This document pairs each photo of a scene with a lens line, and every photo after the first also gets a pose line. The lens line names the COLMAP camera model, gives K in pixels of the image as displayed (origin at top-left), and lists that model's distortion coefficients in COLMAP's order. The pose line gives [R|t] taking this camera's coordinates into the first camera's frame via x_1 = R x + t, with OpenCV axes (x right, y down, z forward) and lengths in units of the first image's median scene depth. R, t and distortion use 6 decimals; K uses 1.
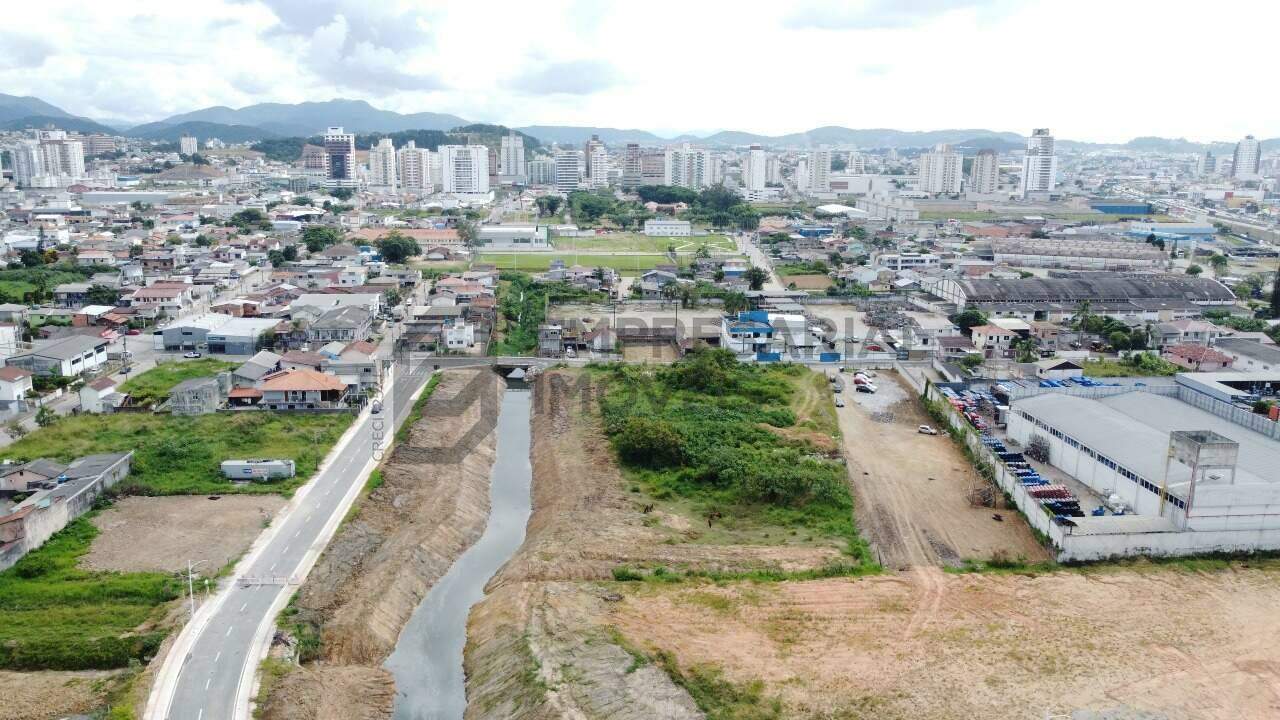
lens RADIAL K [[971.8, 0, 640.0], [0, 971.8, 360.0], [0, 0, 1]] dist [-0.003876, -0.000482]
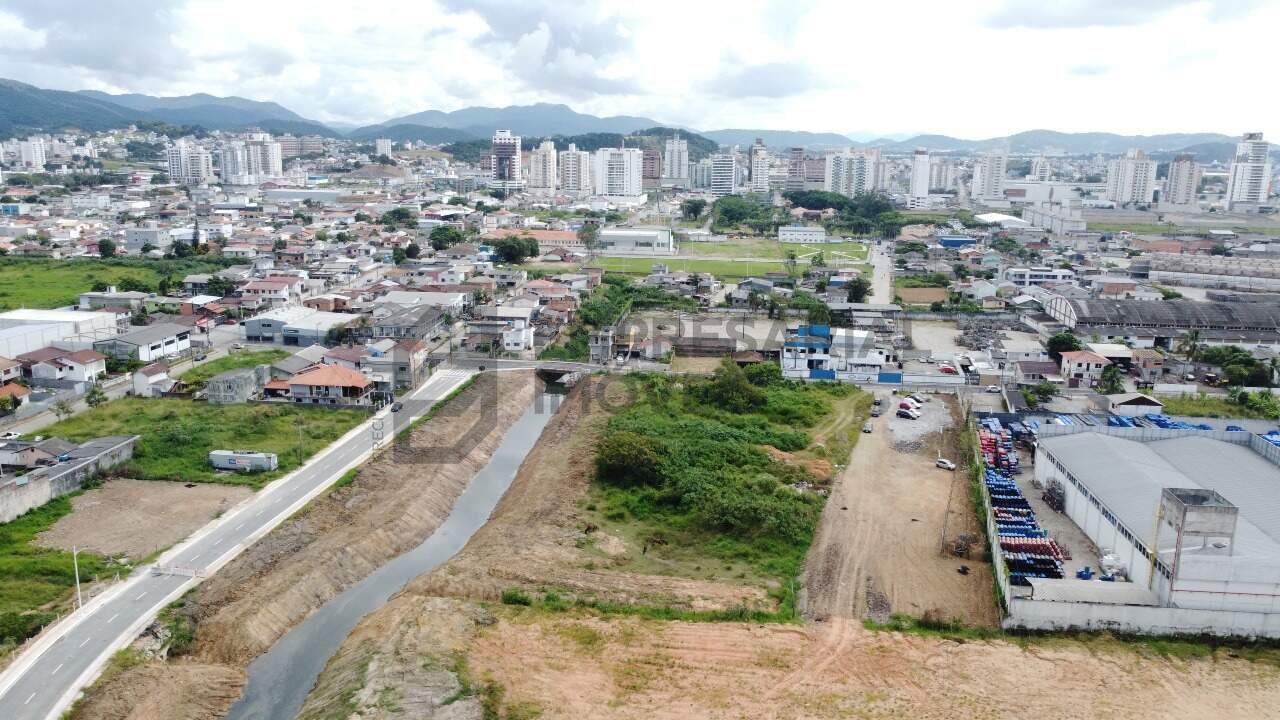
lens RADIAL K [[971.1, 0, 640.0], [0, 971.1, 360.0], [0, 0, 1]] dist [-0.002624, 0.001870]
pose [[0.980839, 0.046087, -0.189293, 0.107519], [-0.046672, 0.998909, 0.001363, -0.007875], [0.189149, 0.007497, 0.981920, 0.031559]]
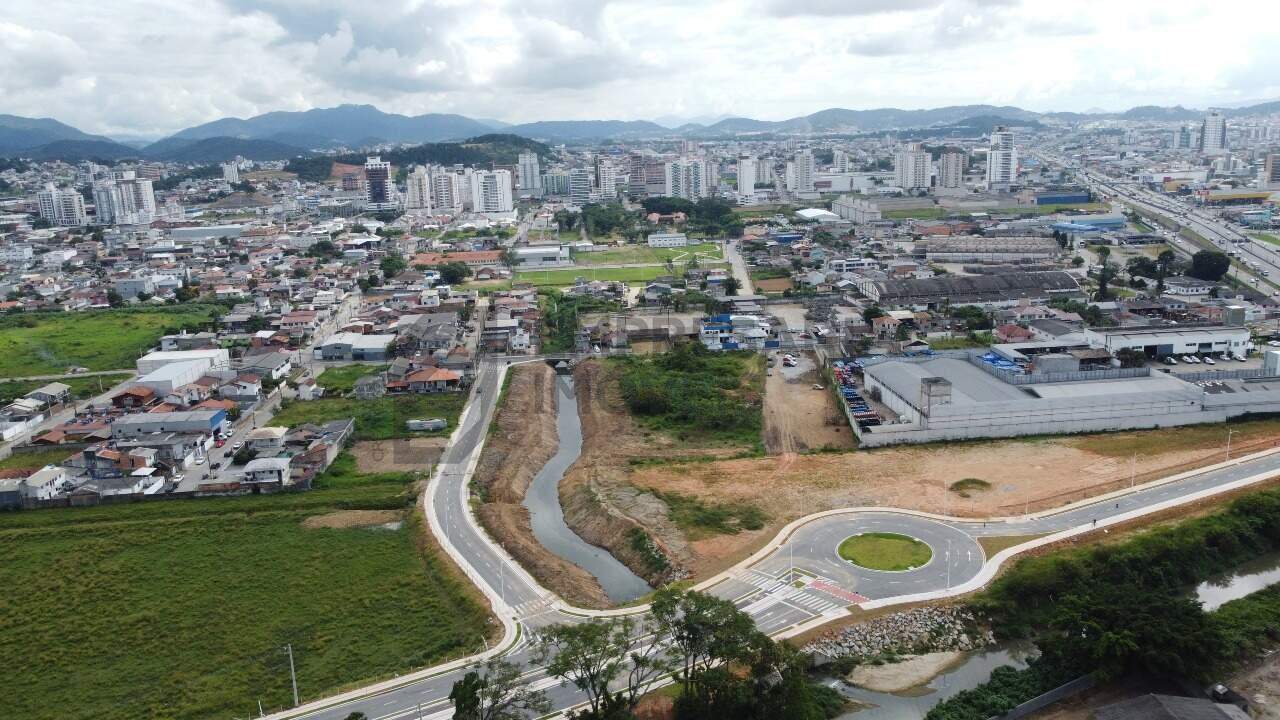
lens RADIAL K [[973.1, 0, 640.0], [0, 973.1, 360.0], [0, 0, 1]] dist [-0.008167, 0.006637]
pose [[0.998837, -0.045298, -0.016505, 0.014351], [0.045482, 0.998905, 0.010984, -0.003211], [0.015989, -0.011722, 0.999803, -0.382290]]
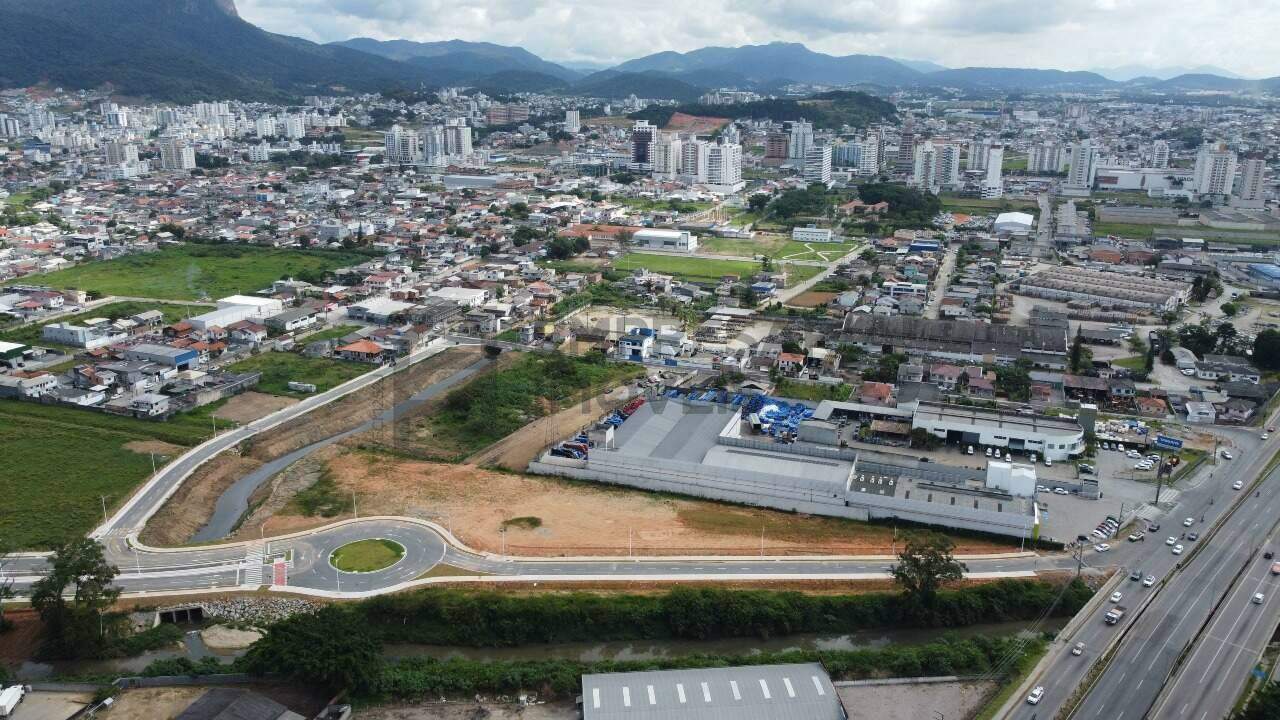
lens RADIAL K [[973.1, 0, 640.0], [0, 973.1, 360.0], [0, 0, 1]] dist [-0.008167, 0.006637]
pose [[0.905948, 0.114413, -0.407637, 0.635088], [-0.089476, 0.992787, 0.079795, -0.103533], [0.413826, -0.035816, 0.909651, -0.380790]]
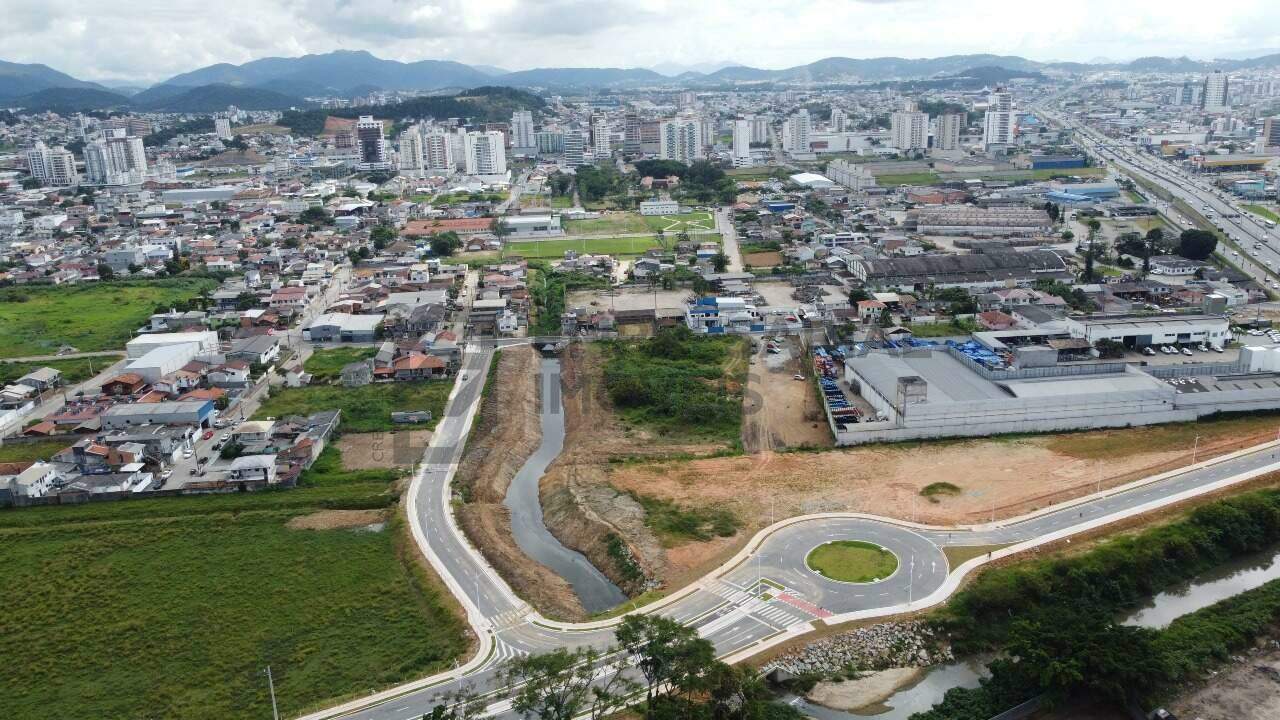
lens RADIAL K [[973.1, 0, 640.0], [0, 973.1, 360.0], [0, 0, 1]] dist [-0.008167, 0.006637]
pose [[0.999023, -0.040779, -0.017012, 0.031203], [0.041766, 0.997177, 0.062406, -0.043069], [0.014419, -0.063056, 0.997906, -0.390786]]
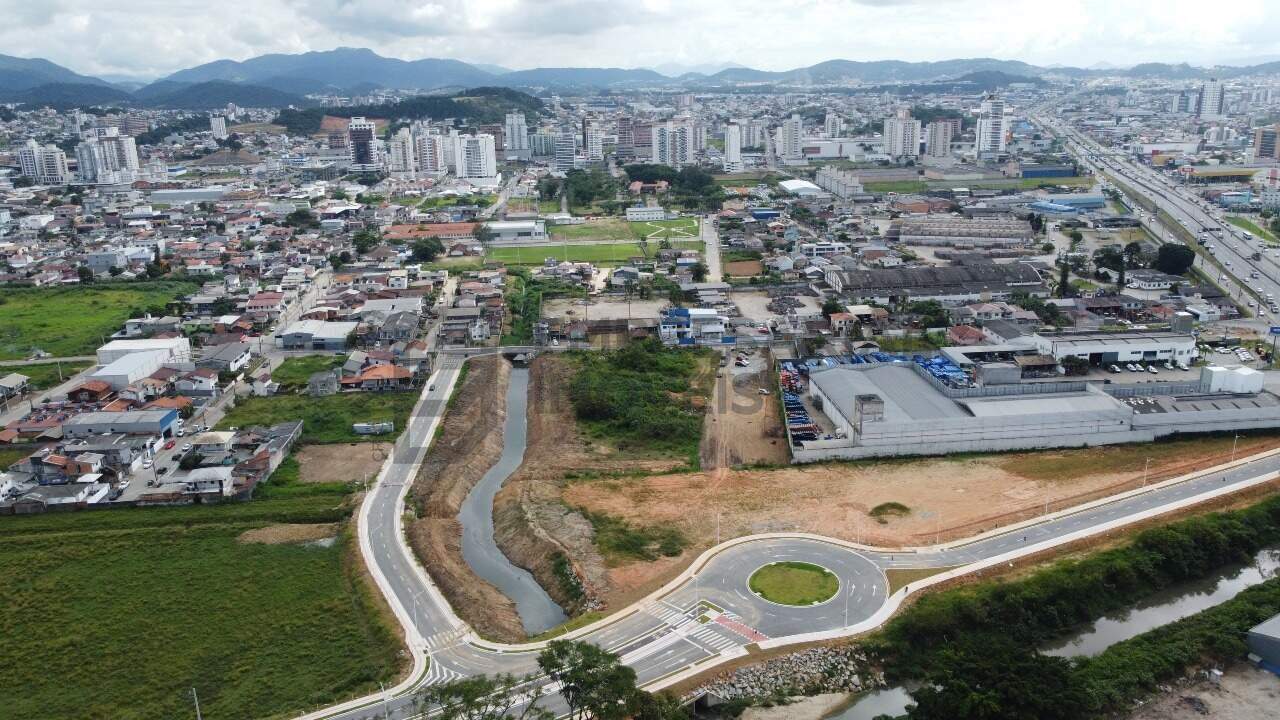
lens RADIAL K [[973.1, 0, 640.0], [0, 973.1, 360.0], [0, 0, 1]] dist [-0.008167, 0.006637]
pose [[0.999381, -0.030775, -0.017062, 0.066907], [0.031784, 0.997545, 0.062406, -0.054981], [0.015100, -0.062909, 0.997905, -0.391114]]
